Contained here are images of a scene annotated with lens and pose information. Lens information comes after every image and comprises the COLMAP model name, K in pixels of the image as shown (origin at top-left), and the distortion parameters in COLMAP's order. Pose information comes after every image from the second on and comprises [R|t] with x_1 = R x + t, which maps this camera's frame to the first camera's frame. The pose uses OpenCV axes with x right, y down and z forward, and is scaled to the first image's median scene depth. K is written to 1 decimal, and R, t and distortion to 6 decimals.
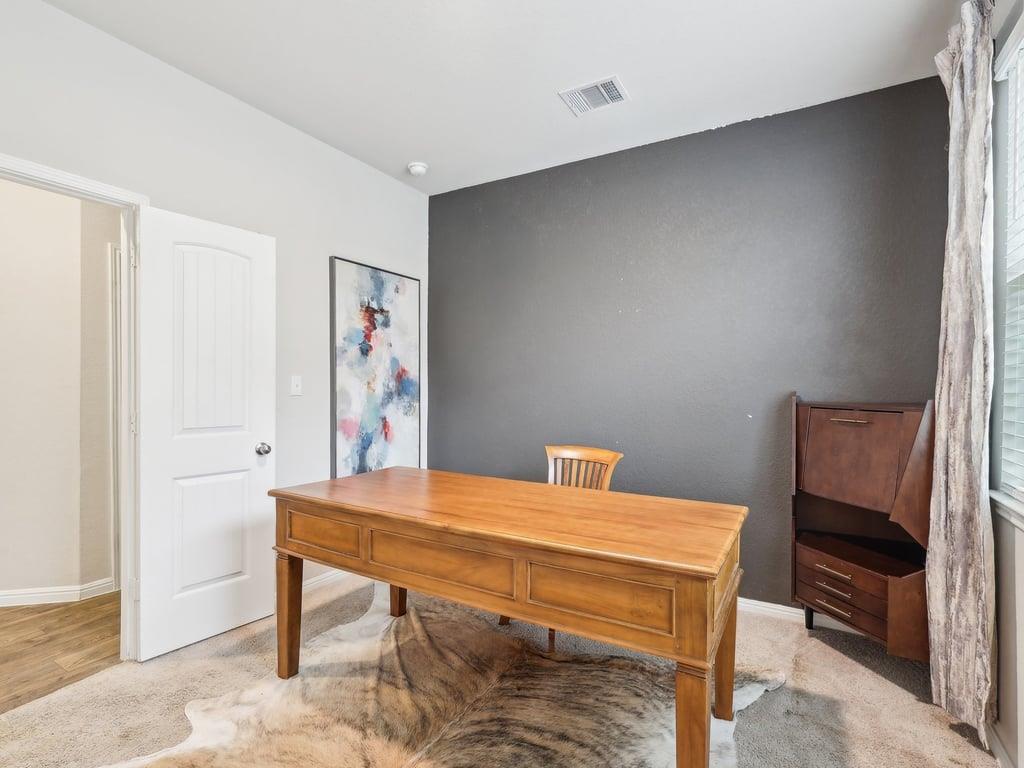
lens RADIAL K [[497.2, 0, 514.7], [0, 497.2, 389.8], [0, 0, 1]] dist [-0.000274, 0.000882]
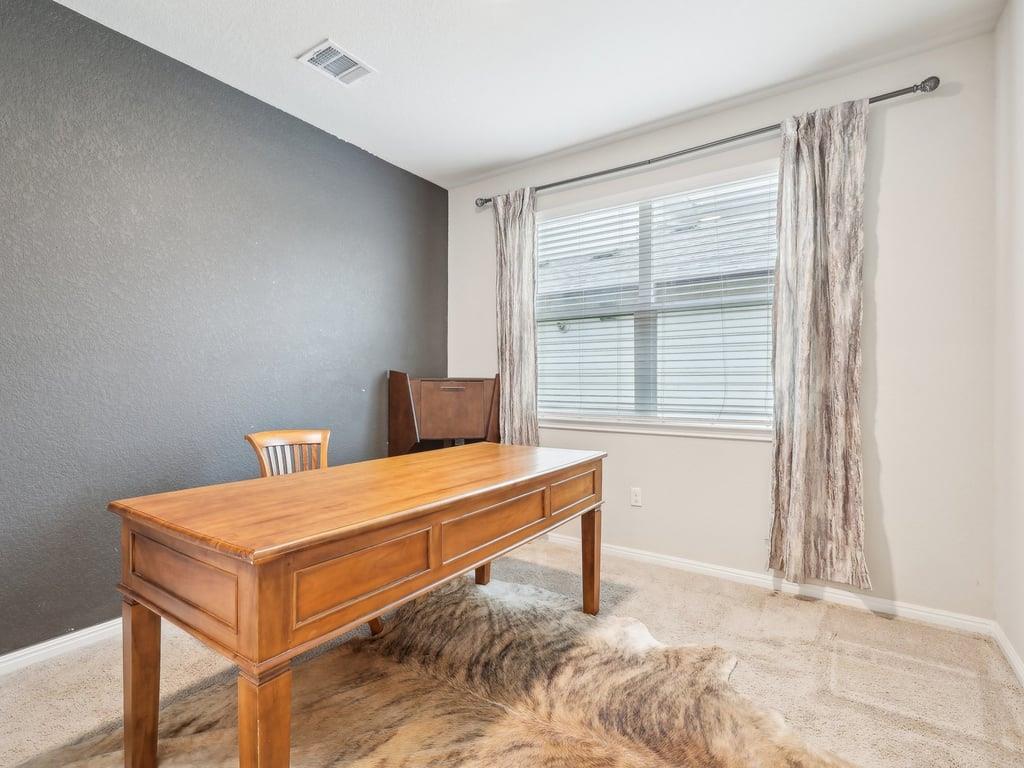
lens RADIAL K [[497.2, 0, 512.6], [0, 497.2, 382.1], [0, 0, 1]] dist [-0.000274, 0.000882]
pose [[0.065998, -0.008977, 0.997779, -1.004539], [0.001600, 0.999959, 0.008891, 0.032417], [-0.997818, 0.001010, 0.066010, 0.759216]]
